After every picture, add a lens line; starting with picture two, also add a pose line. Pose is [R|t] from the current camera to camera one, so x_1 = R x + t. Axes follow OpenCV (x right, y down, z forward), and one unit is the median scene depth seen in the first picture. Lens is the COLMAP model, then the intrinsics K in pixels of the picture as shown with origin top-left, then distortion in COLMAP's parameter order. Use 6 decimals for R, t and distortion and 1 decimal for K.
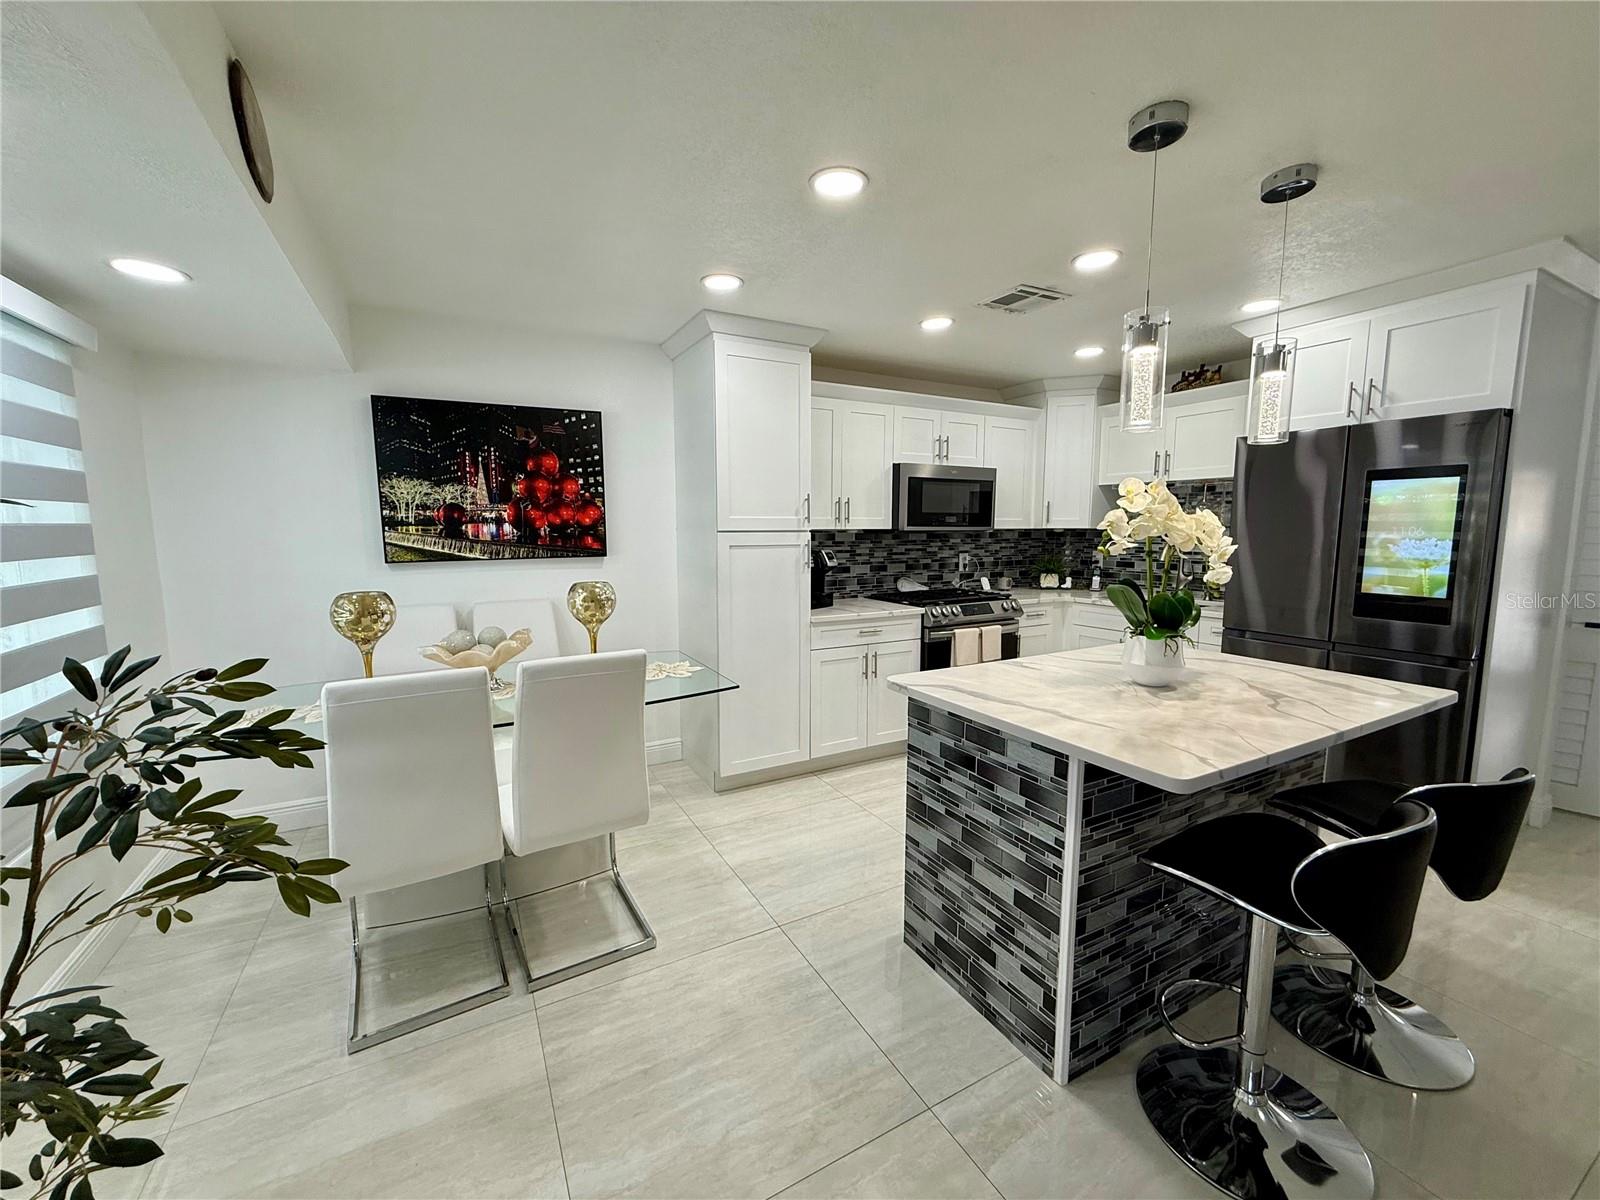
lens RADIAL K [[636.6, 0, 799.7], [0, 636.6, 598.4], [0, 0, 1]] dist [0.000222, 0.000001]
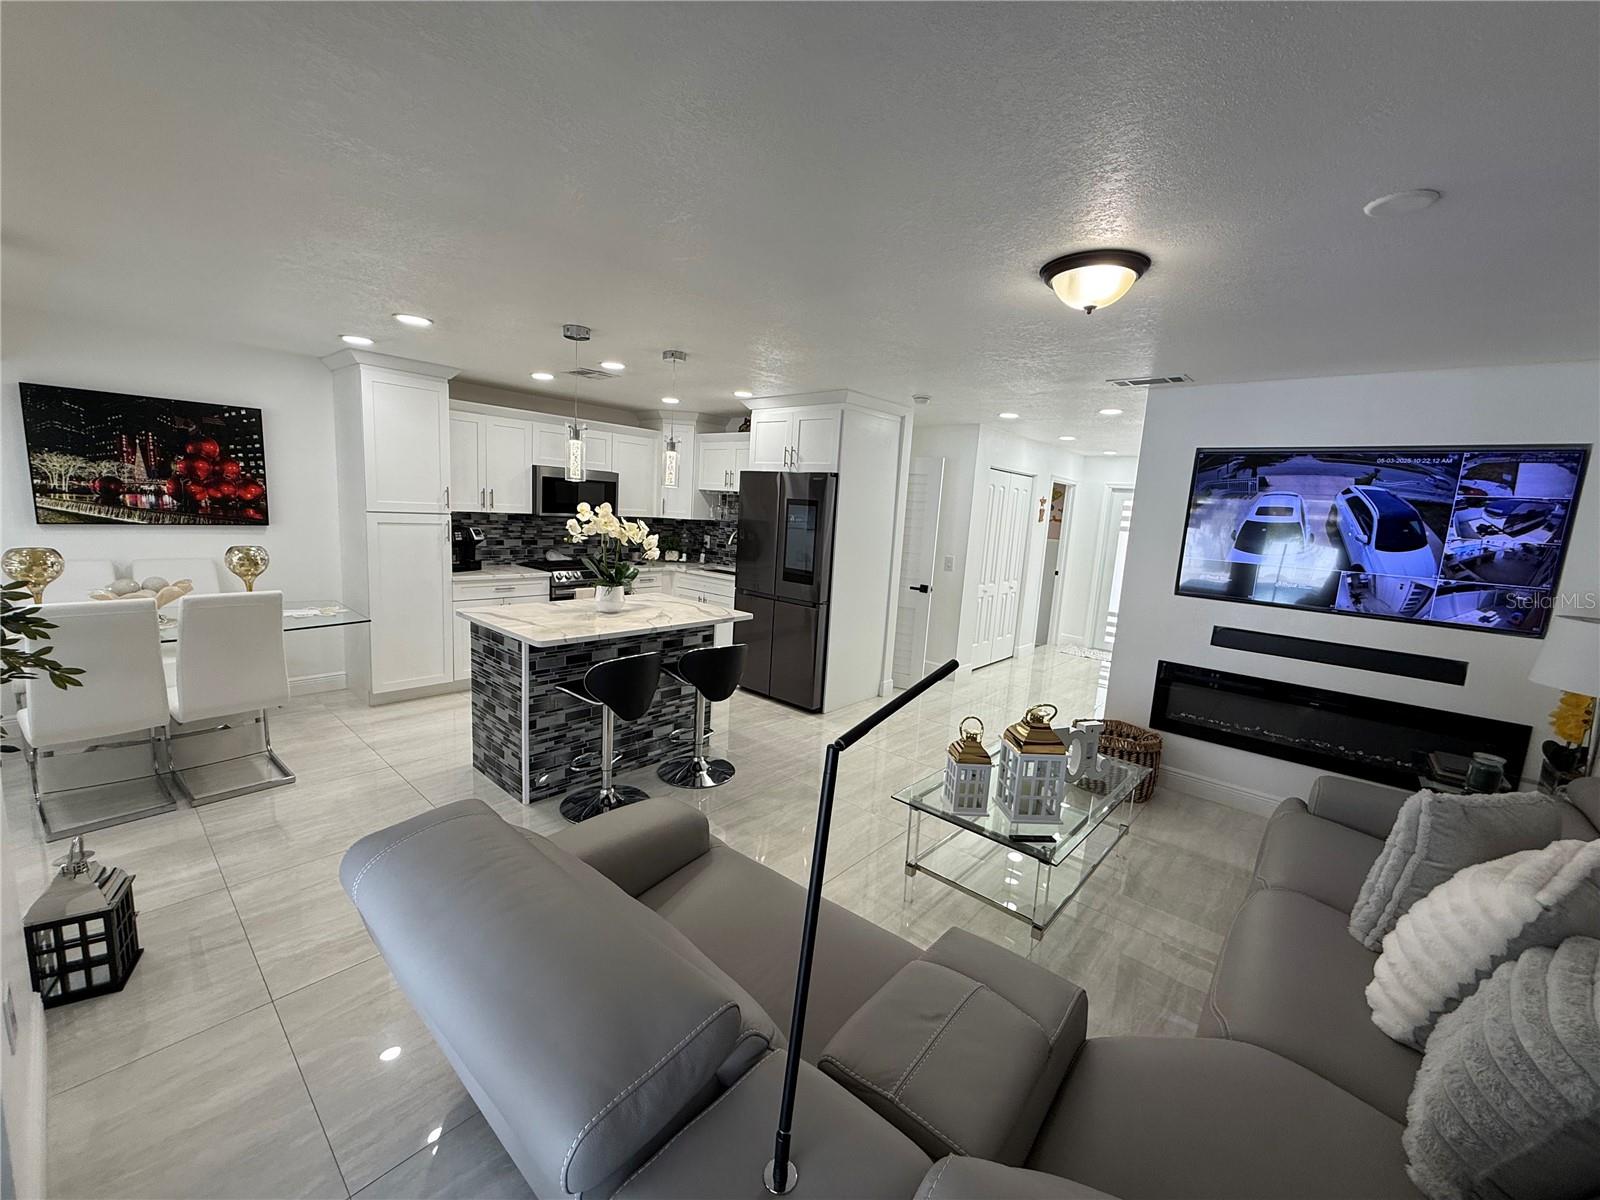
lens RADIAL K [[636.6, 0, 796.6], [0, 636.6, 600.3], [0, 0, 1]] dist [0.000222, 0.000001]
pose [[0.938625, 0.005810, 0.344891, 0.267114], [-0.022112, 0.998815, 0.043351, 0.004358], [-0.344231, -0.048316, 0.937641, -0.599131]]
